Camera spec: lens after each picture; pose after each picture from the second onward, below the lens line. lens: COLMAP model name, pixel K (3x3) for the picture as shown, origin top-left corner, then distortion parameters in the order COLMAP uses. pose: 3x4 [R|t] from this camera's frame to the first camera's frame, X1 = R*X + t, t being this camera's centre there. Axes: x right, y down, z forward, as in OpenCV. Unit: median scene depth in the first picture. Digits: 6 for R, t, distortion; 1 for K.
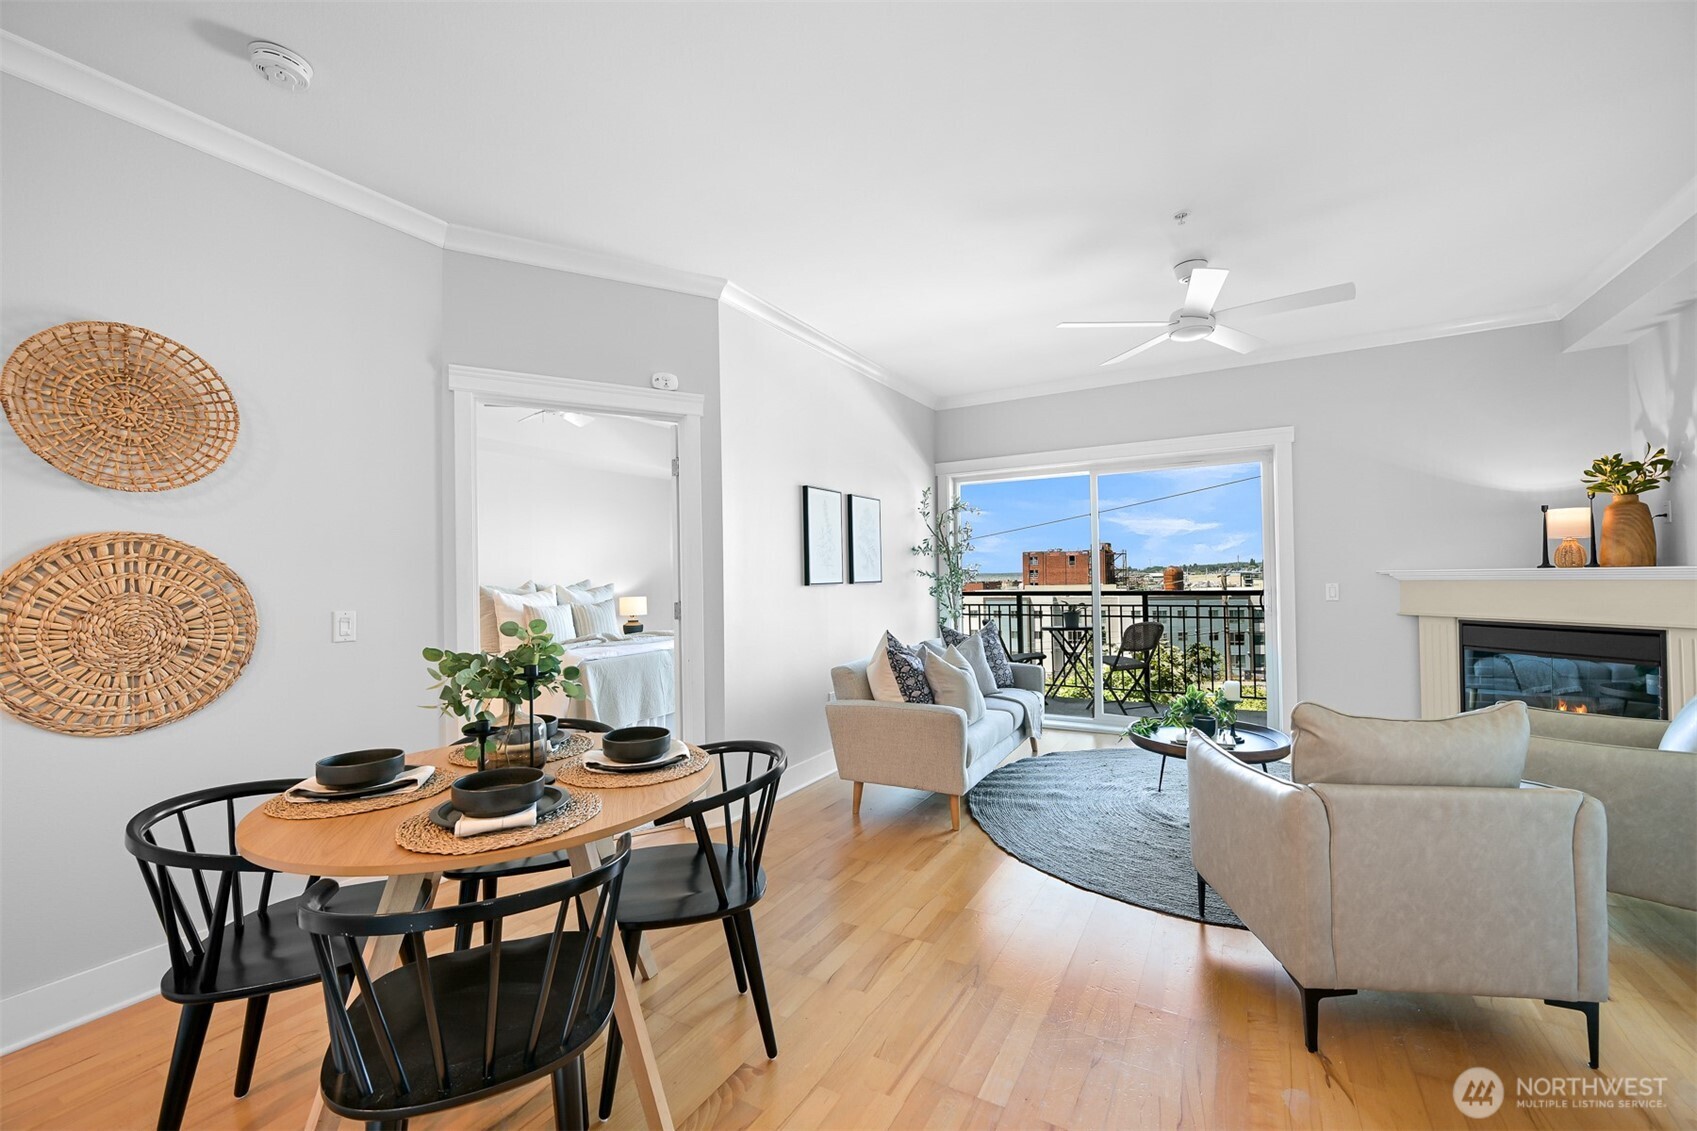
lens RADIAL K [[678.1, 0, 848.5], [0, 678.1, 565.5], [0, 0, 1]] dist [-0.001791, -0.000495]
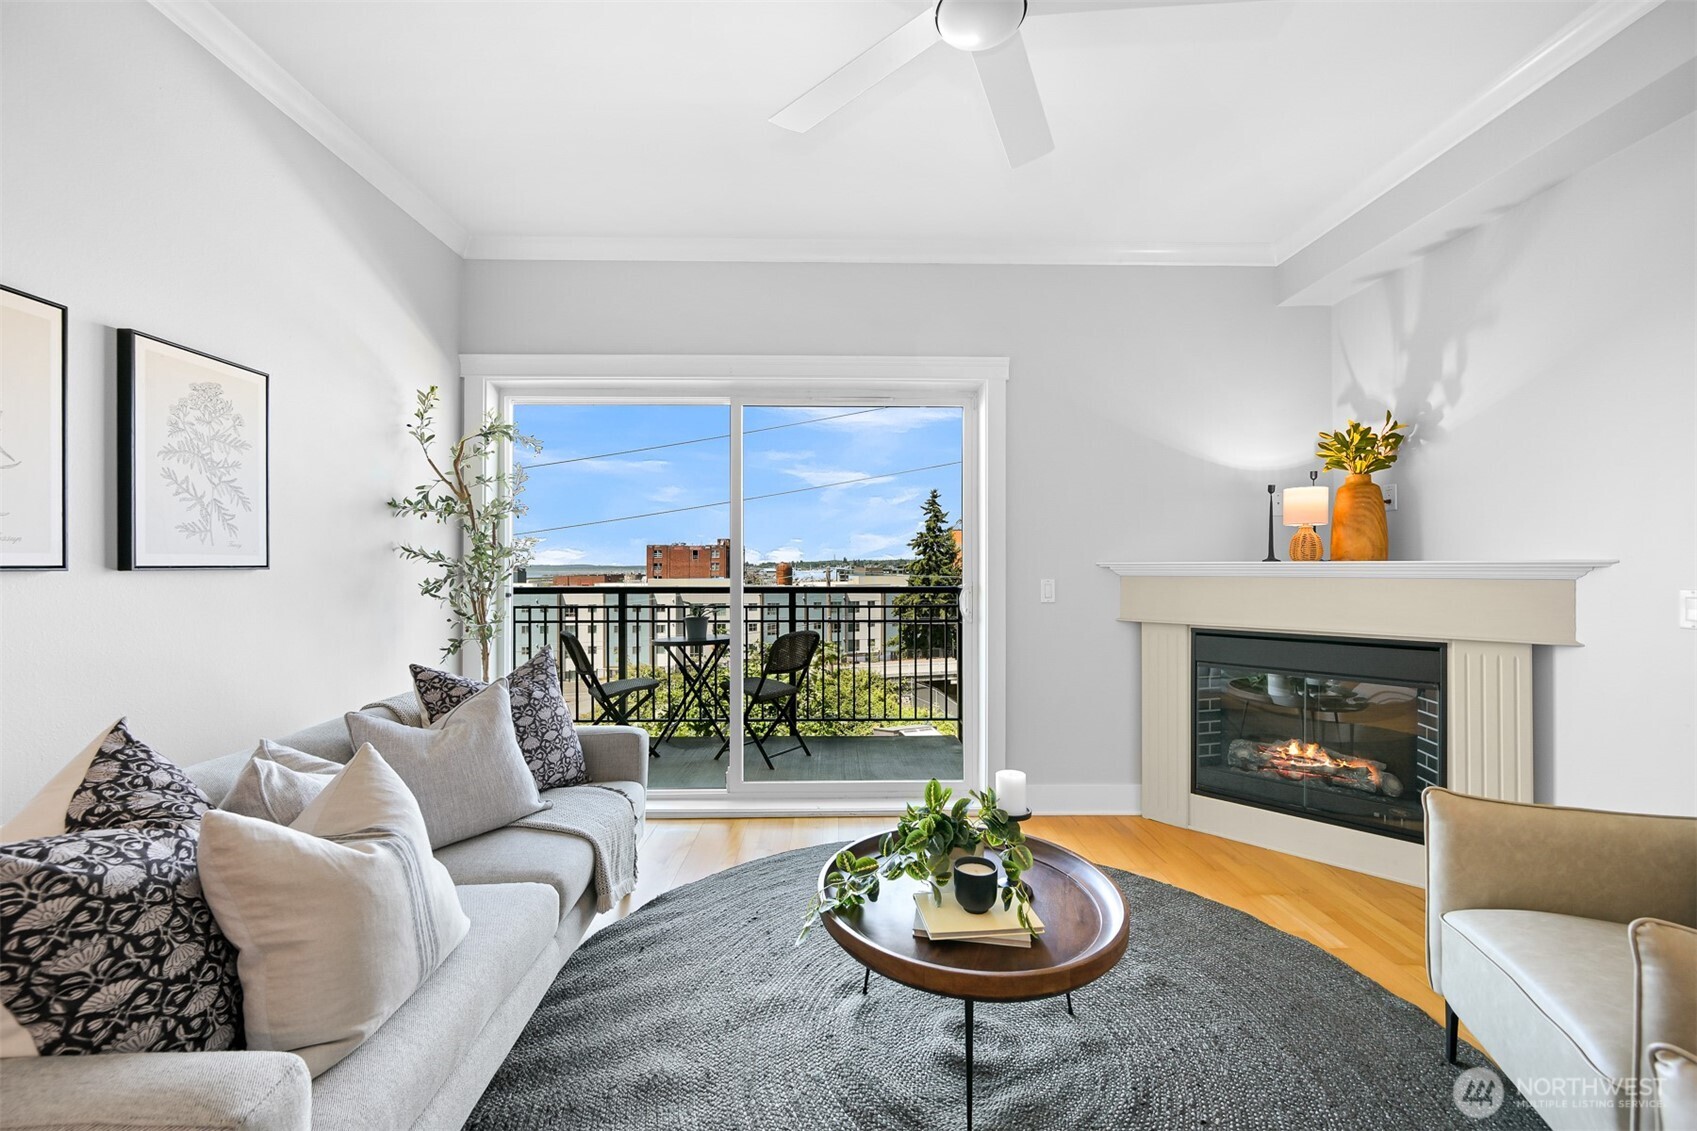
lens RADIAL K [[678.1, 0, 848.5], [0, 678.1, 565.5], [0, 0, 1]] dist [-0.001791, -0.000495]
pose [[0.857087, 0.017920, 0.514859, 0.162501], [-0.022946, 0.999731, 0.003401, 0.014939], [-0.514660, -0.014729, 0.857268, 0.508645]]
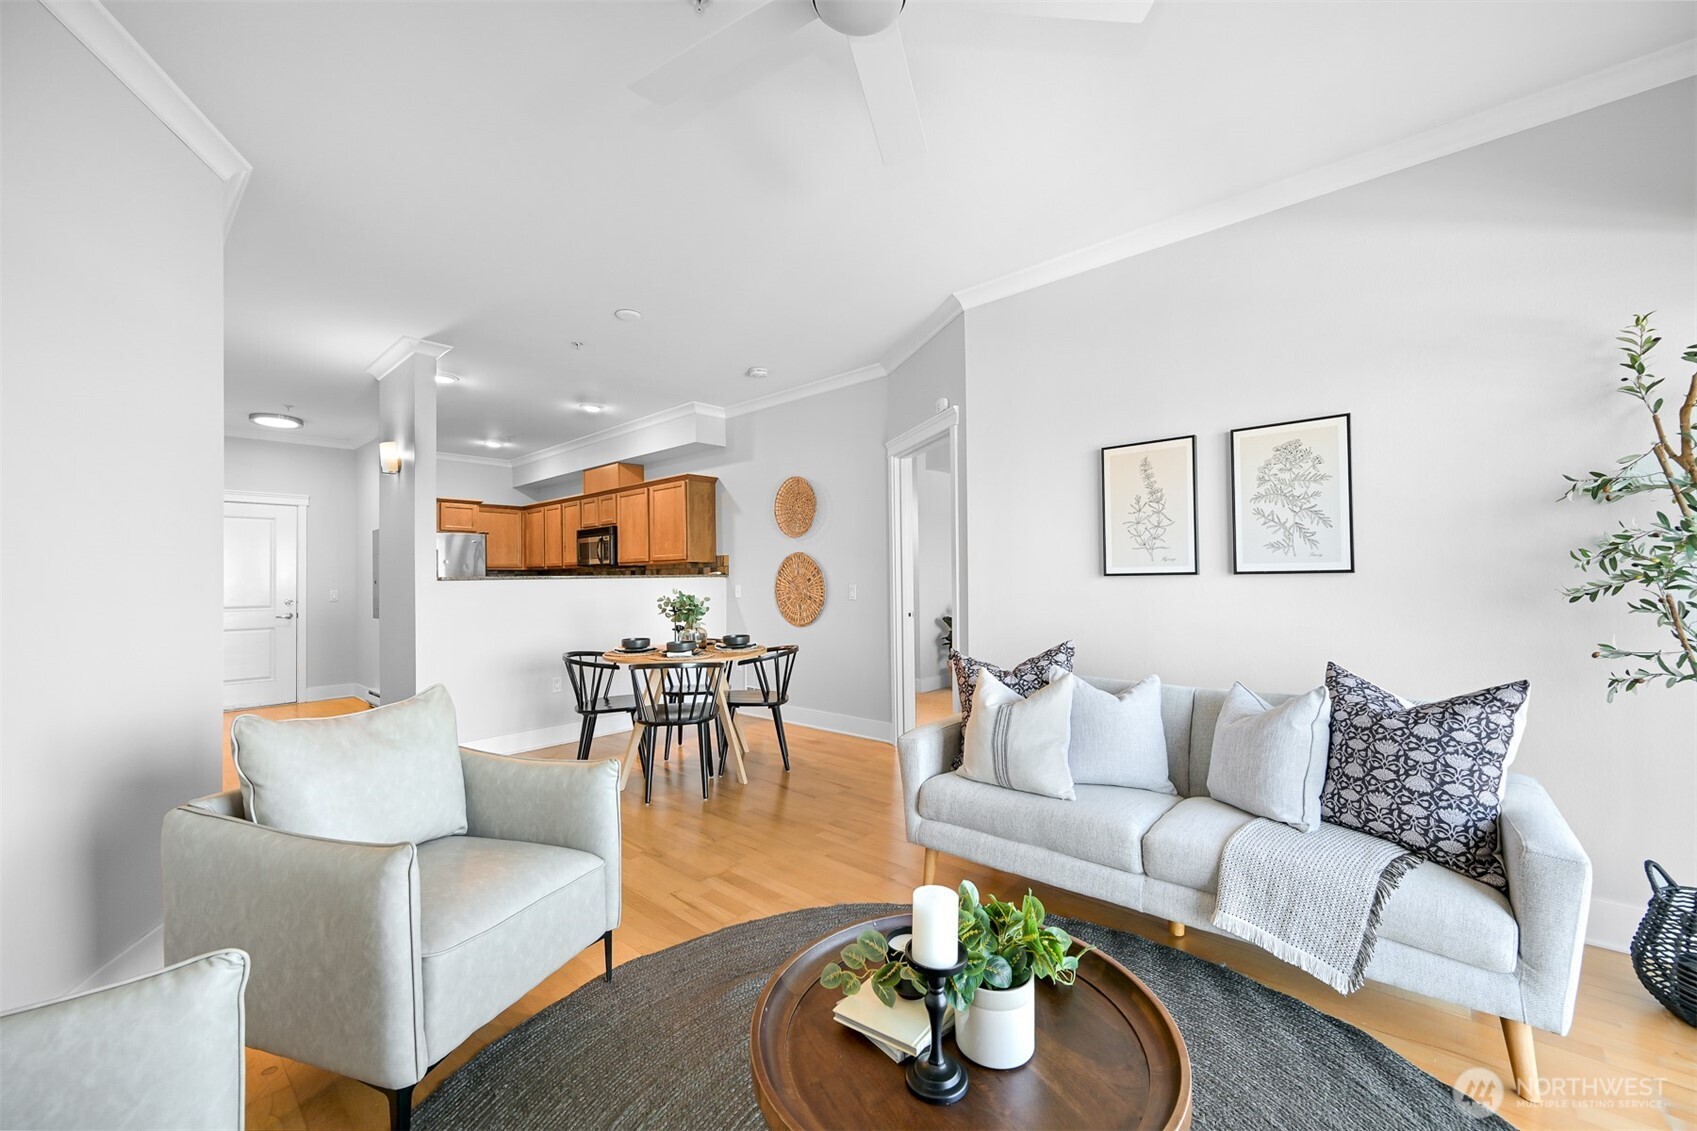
lens RADIAL K [[644.3, 0, 848.5], [0, 644.3, 565.5], [0, 0, 1]] dist [-0.000105, -0.000036]
pose [[-0.186215, 0.002297, -0.982506, 0.697140], [0.034490, 0.999396, -0.004201, 0.009737], [0.981903, -0.034669, -0.186182, 0.814874]]
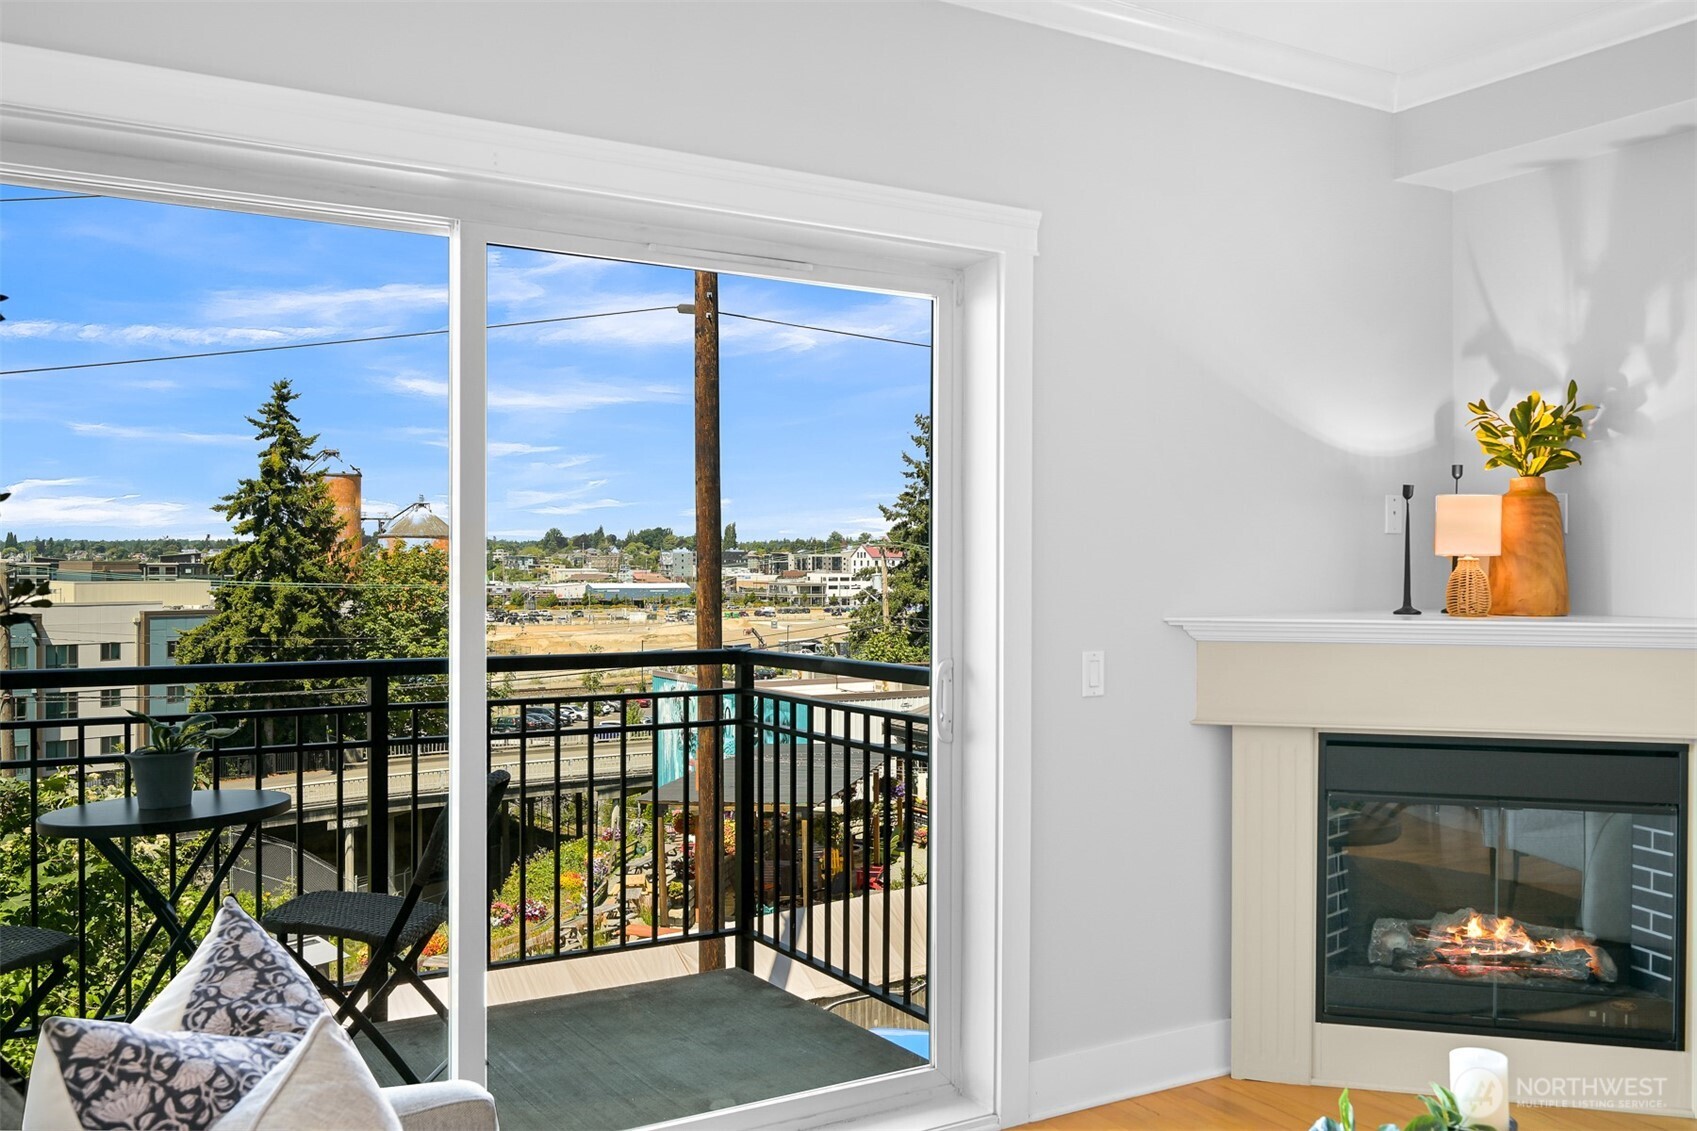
lens RADIAL K [[1467.4, 0, 895.0], [0, 1467.4, 572.9], [0, 0, 1]] dist [-0.005714, -0.002959]
pose [[0.475893, 0.012913, 0.879408, -0.056079], [-0.027654, 0.999618, 0.000287, -0.014544], [-0.879068, -0.024456, 0.476068, 0.741146]]
